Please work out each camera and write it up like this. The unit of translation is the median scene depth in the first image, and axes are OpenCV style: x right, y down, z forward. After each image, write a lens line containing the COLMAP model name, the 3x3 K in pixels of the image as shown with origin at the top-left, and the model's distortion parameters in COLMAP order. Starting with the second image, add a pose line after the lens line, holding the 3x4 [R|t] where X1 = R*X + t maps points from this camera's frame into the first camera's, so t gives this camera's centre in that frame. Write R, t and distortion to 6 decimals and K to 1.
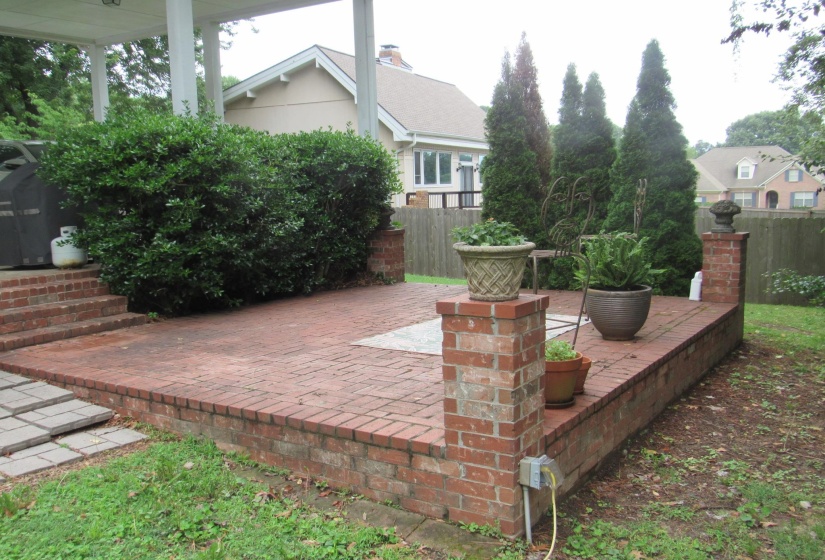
lens RADIAL K [[599.4, 0, 389.0], [0, 599.4, 250.5], [0, 0, 1]] dist [-0.042185, 0.025721]
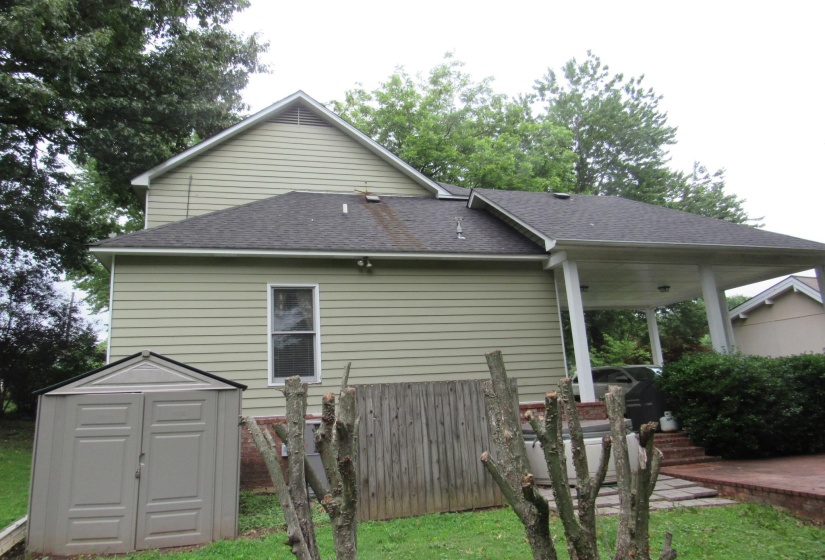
lens RADIAL K [[599.4, 0, 389.0], [0, 599.4, 250.5], [0, 0, 1]] dist [-0.042185, 0.025721]
pose [[0.740182, -0.174493, -0.649371, 0.184267], [-0.037921, 0.953372, -0.299406, 0.083683], [0.671336, 0.246240, 0.699052, -1.275607]]
